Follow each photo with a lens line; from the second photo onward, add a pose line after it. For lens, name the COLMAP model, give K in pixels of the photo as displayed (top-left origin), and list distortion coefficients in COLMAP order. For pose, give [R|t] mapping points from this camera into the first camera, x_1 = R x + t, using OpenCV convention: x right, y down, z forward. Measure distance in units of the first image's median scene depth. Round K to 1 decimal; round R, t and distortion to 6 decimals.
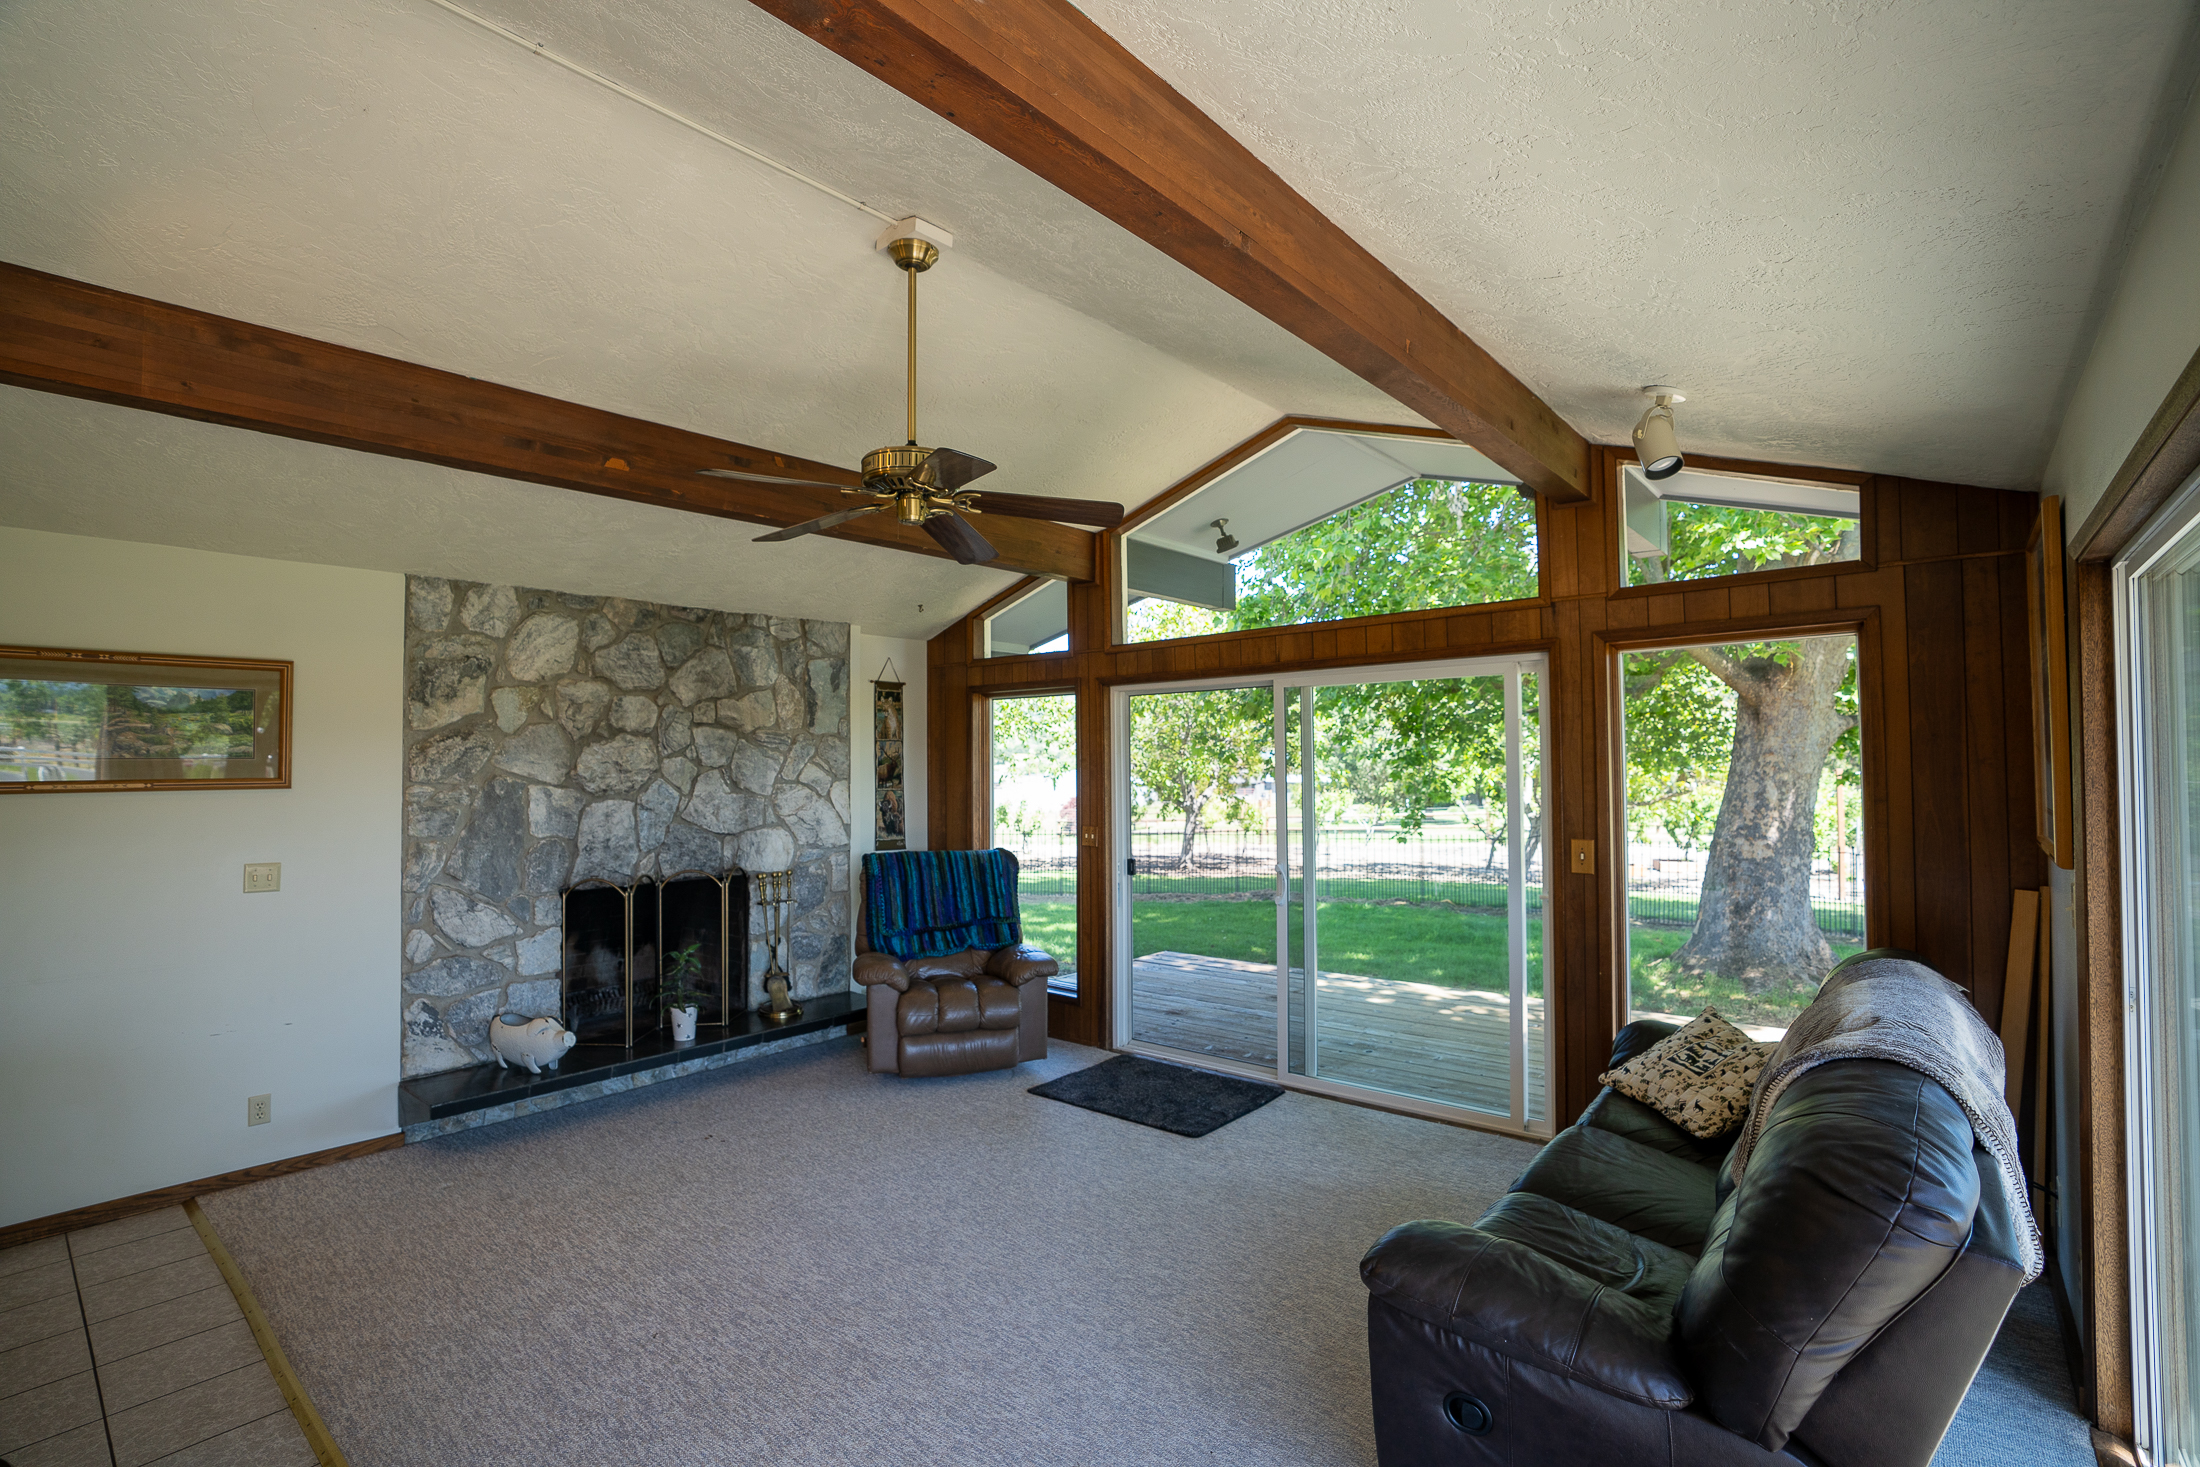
lens RADIAL K [[1008.6, 0, 1100.4], [0, 1008.6, 741.0], [0, 0, 1]] dist [-0.051063, 0.015632]
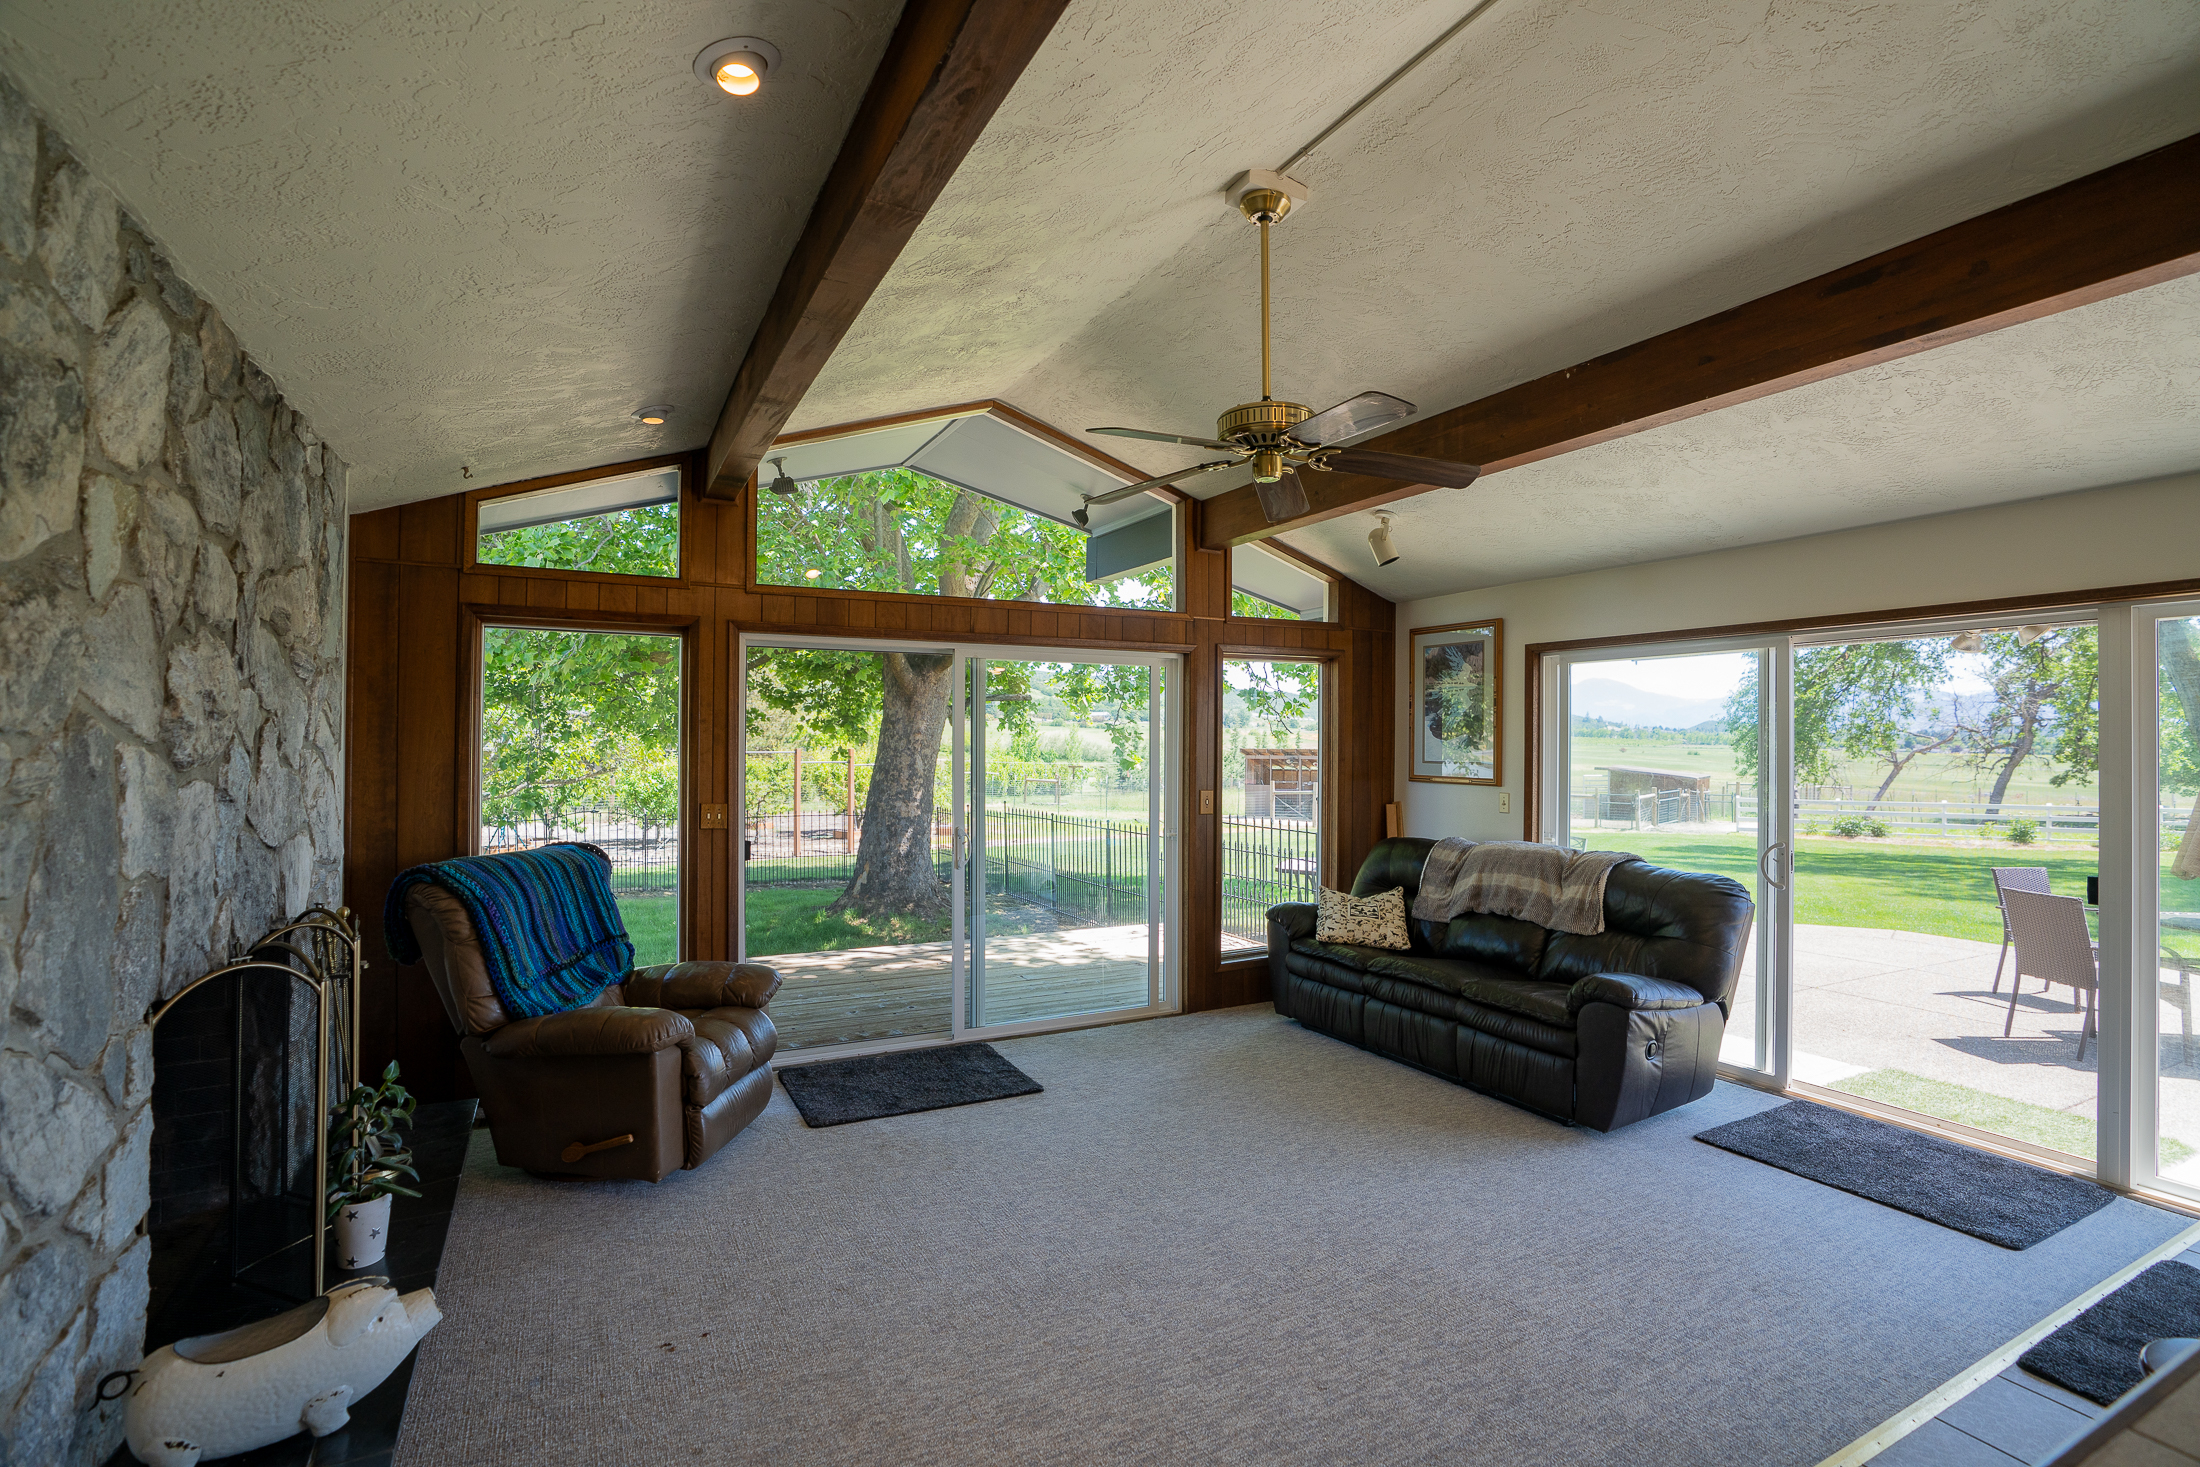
lens RADIAL K [[1008.6, 0, 1107.5], [0, 1008.6, 740.0], [0, 0, 1]] dist [-0.051063, 0.015632]
pose [[0.379942, 0.016579, 0.924862, -0.742507], [-0.032392, 0.999465, -0.004609, 0.032255], [-0.924443, -0.028207, 0.380276, 0.488003]]
